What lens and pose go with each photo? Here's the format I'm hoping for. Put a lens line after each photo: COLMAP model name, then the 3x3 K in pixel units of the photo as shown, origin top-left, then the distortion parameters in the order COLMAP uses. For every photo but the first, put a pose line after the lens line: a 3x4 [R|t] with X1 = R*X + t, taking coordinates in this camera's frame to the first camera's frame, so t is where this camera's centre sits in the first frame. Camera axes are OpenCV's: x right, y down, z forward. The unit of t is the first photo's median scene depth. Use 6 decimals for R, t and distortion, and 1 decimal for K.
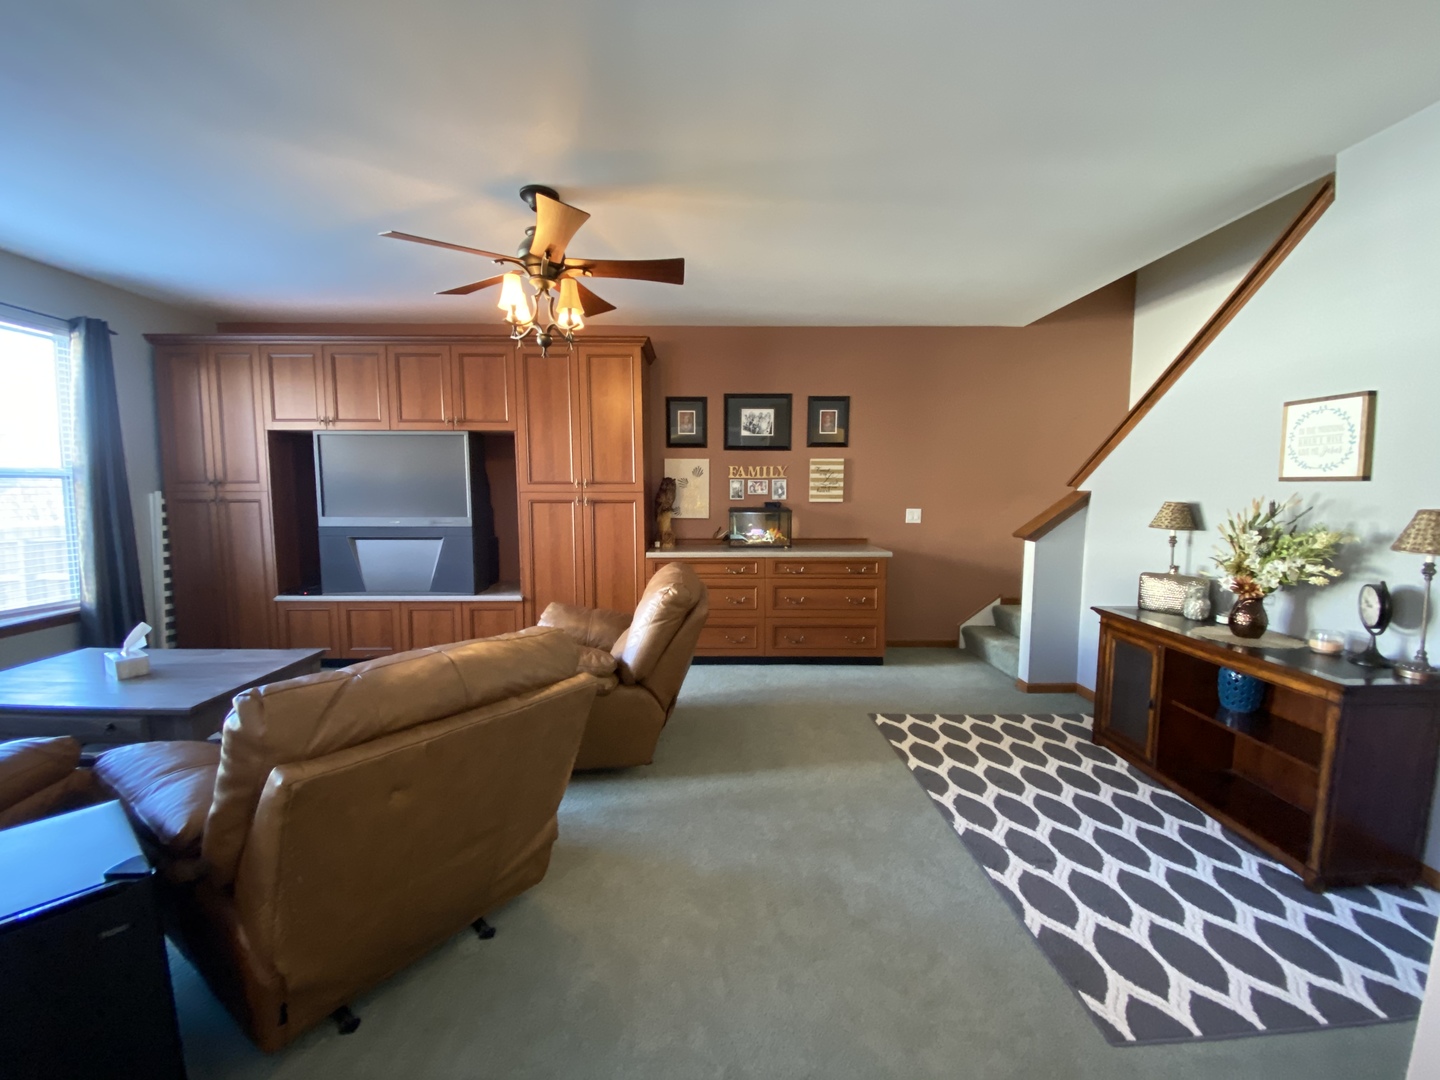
lens RADIAL K [[590.0, 0, 717.3], [0, 590.0, 538.1], [0, 0, 1]] dist [-0.003745, -0.003397]
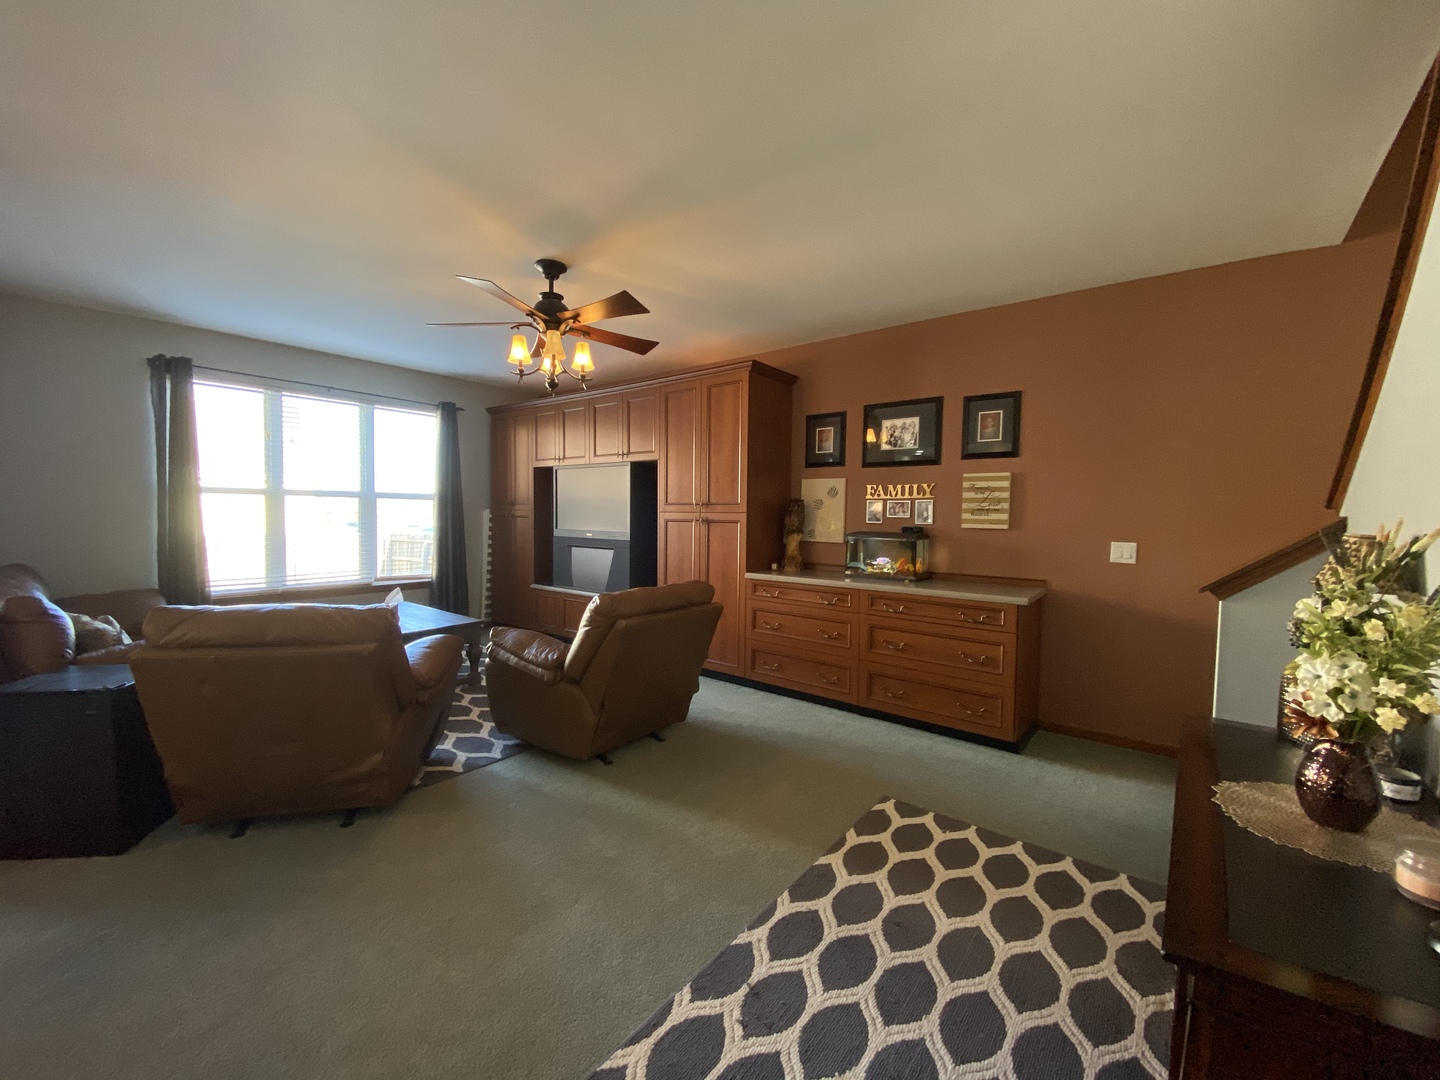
lens RADIAL K [[590.0, 0, 697.1], [0, 590.0, 542.3], [0, 0, 1]] dist [-0.003745, -0.003397]
pose [[0.757226, 0.041423, -0.651838, 0.419993], [-0.065245, 0.997792, -0.012386, -0.008857], [0.649886, 0.051908, 0.758257, 0.167573]]
